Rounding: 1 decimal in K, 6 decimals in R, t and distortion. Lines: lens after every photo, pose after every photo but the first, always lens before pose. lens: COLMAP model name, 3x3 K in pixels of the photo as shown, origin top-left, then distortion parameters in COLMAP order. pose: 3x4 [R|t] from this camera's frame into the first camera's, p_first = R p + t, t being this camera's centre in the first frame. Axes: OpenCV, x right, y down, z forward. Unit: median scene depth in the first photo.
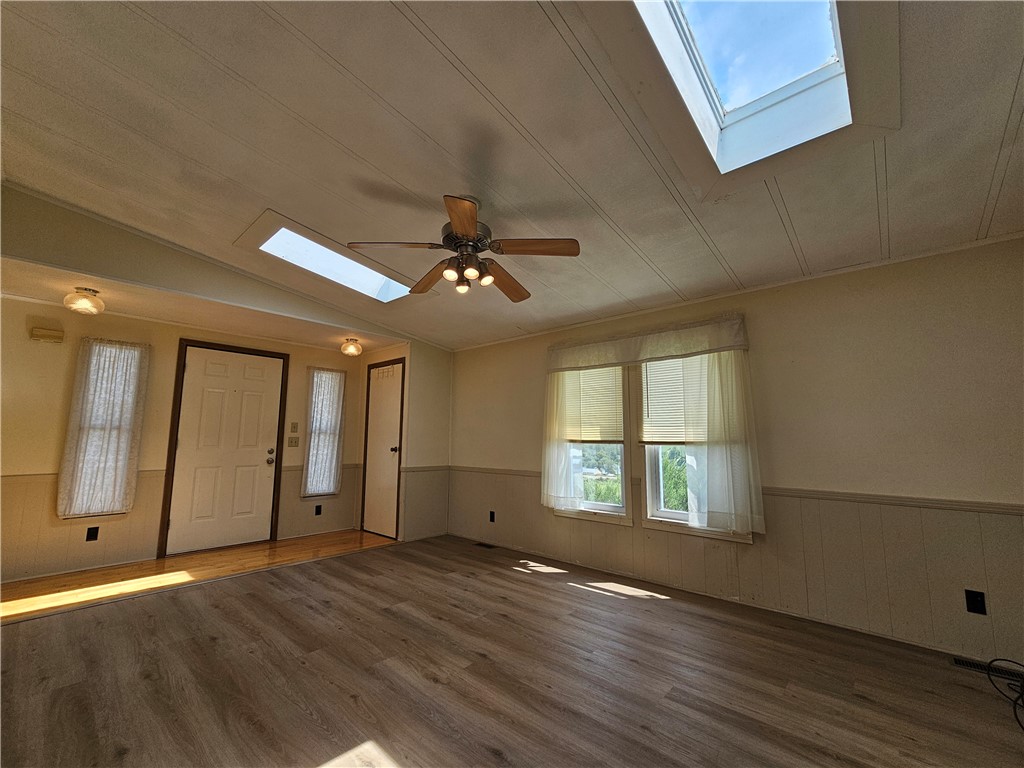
lens RADIAL K [[422.4, 0, 509.5], [0, 422.4, 388.2], [0, 0, 1]] dist [0.001467, 0.000671]
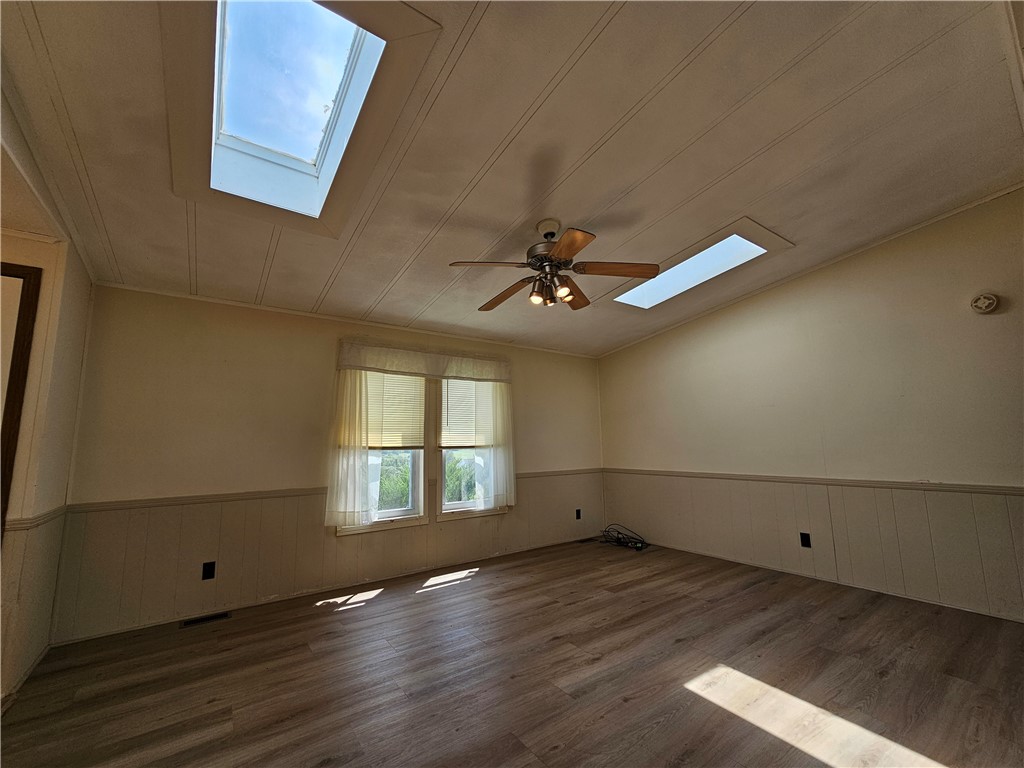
lens RADIAL K [[422.4, 0, 509.5], [0, 422.4, 388.2], [0, 0, 1]] dist [0.001467, 0.000671]
pose [[0.211909, 0.116061, 0.970373, -0.794208], [-0.102908, 0.990053, -0.095942, 0.061080], [-0.971856, -0.079529, 0.221745, 0.586038]]
